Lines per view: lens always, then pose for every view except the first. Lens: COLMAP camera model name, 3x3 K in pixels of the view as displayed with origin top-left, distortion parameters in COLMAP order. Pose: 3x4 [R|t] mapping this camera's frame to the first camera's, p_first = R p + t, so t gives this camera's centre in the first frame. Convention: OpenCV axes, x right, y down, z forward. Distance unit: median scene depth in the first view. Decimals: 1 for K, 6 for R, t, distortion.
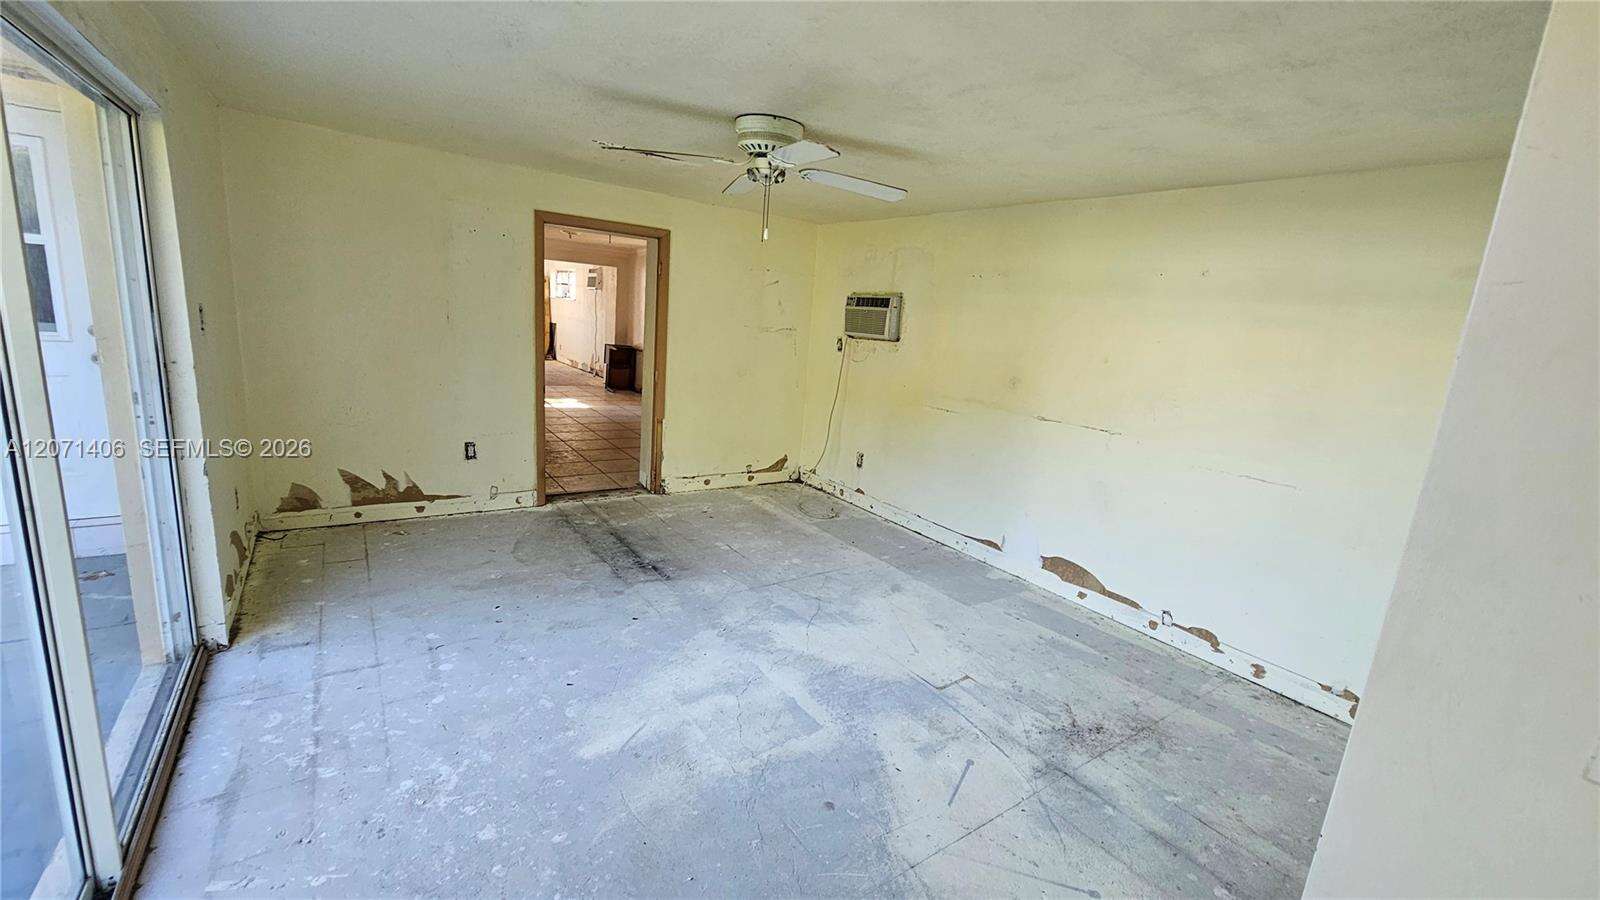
lens RADIAL K [[675.1, 0, 808.9], [0, 675.1, 461.6], [0, 0, 1]] dist [-0.001502, -0.000308]
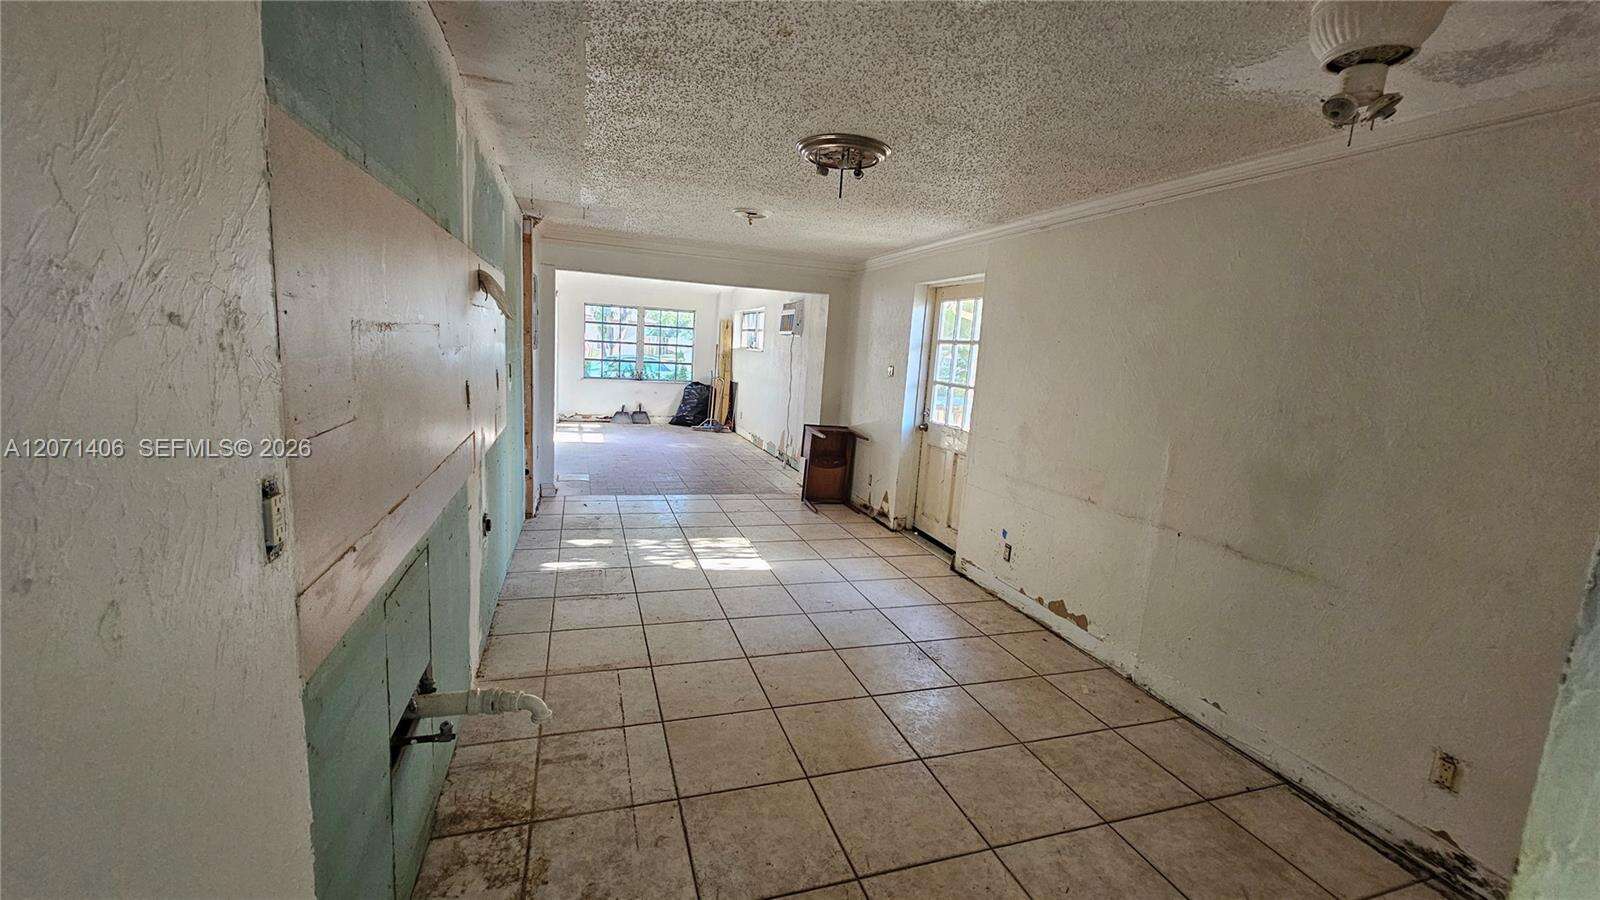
lens RADIAL K [[650.8, 0, 800.0], [0, 650.8, 450.0], [0, 0, 1]] dist [-0.000546, 0.000435]
pose [[0.960021, 0.023132, -0.278969, -0.140091], [-0.045303, 0.996281, -0.073291, -0.105107], [0.276236, 0.082999, 0.957499, 0.438535]]
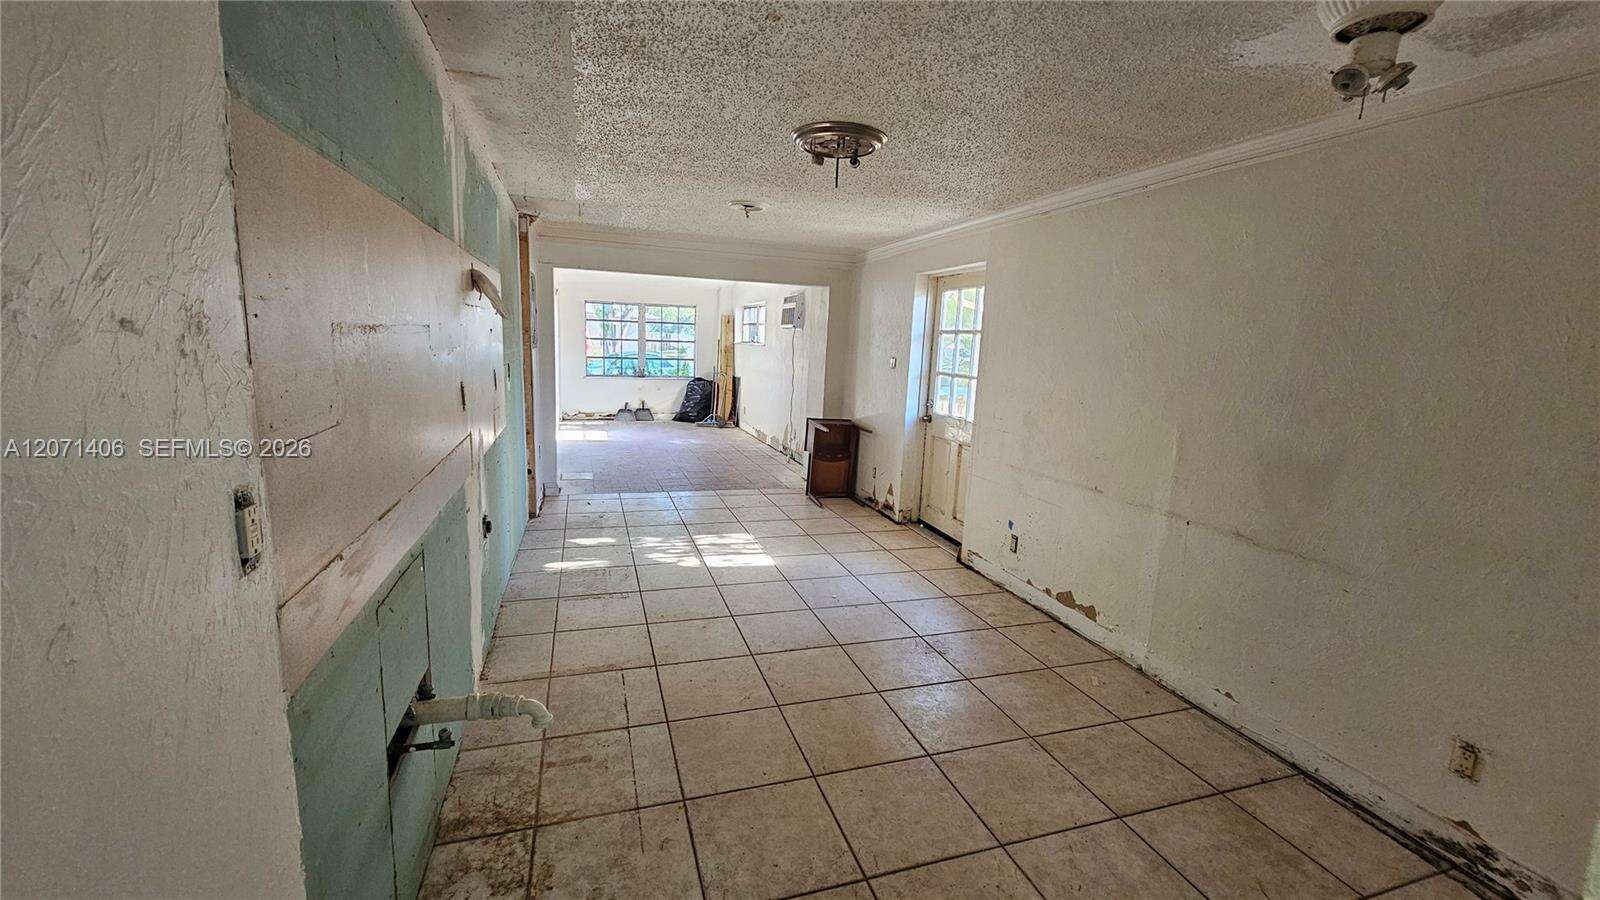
lens RADIAL K [[650.8, 0, 800.0], [0, 650.8, 450.0], [0, 0, 1]] dist [-0.000546, 0.000435]
pose [[0.957977, 0.006253, -0.286776, -0.139459], [-0.025406, 0.997683, -0.063116, -0.105855], [0.285717, 0.067750, 0.955916, 0.441961]]
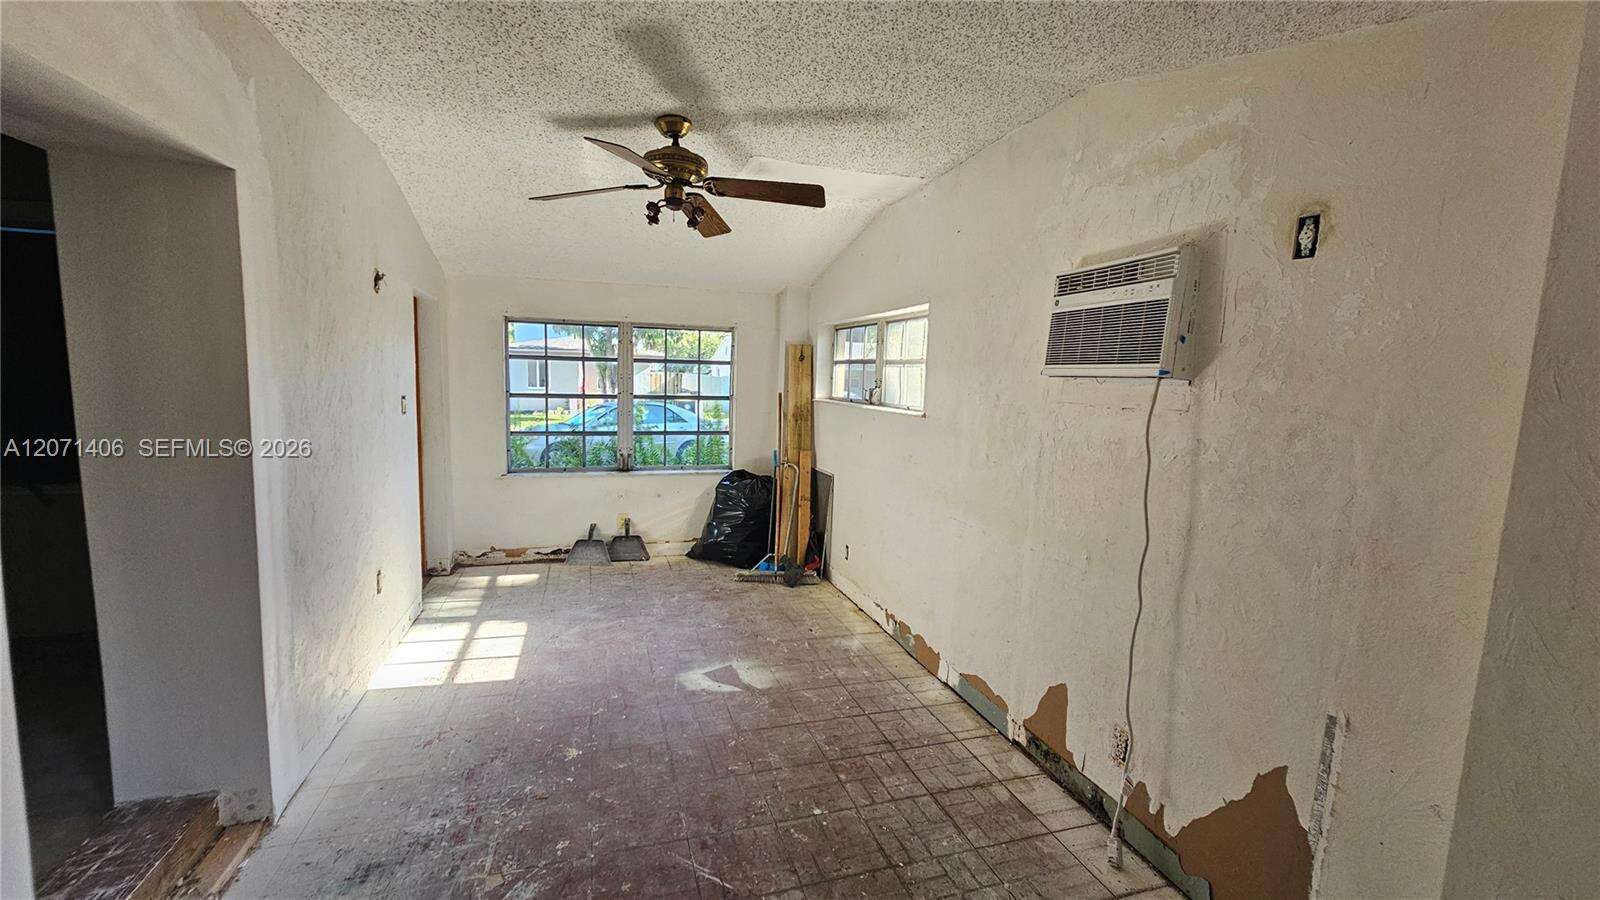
lens RADIAL K [[643.3, 0, 808.2], [0, 643.3, 447.7], [0, 0, 1]] dist [-0.013566, -0.000136]
pose [[0.954115, -0.016203, -0.299001, -0.362116], [-0.019509, 0.993050, -0.116068, -0.227161], [0.298804, 0.116575, 0.947168, 0.862081]]
